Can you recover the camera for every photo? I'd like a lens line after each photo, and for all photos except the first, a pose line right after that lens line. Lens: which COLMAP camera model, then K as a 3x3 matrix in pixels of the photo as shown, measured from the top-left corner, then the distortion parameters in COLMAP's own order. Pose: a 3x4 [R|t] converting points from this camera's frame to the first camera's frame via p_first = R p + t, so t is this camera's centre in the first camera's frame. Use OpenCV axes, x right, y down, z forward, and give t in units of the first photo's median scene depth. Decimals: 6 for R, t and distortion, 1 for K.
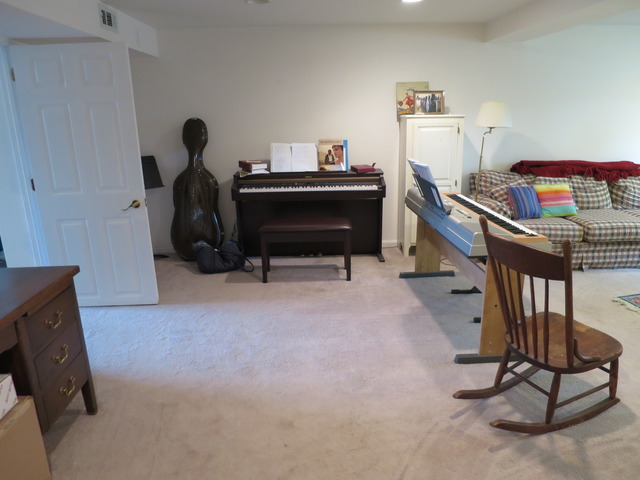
lens RADIAL K [[458.4, 0, 320.7], [0, 458.4, 239.8], [0, 0, 1]] dist [-0.048442, 0.001454]
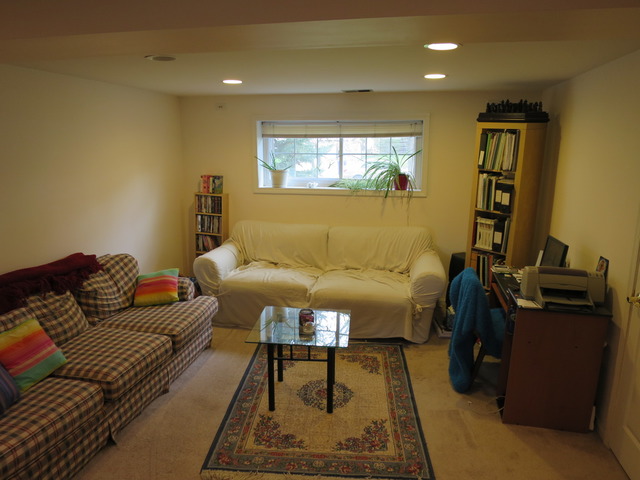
lens RADIAL K [[458.4, 0, 319.5], [0, 458.4, 239.8], [0, 0, 1]] dist [-0.048442, 0.001454]
pose [[0.252355, -0.174009, 0.951860, 0.086749], [0.260963, 0.959487, 0.106218, -0.182073], [-0.931780, 0.221596, 0.287542, 0.431561]]
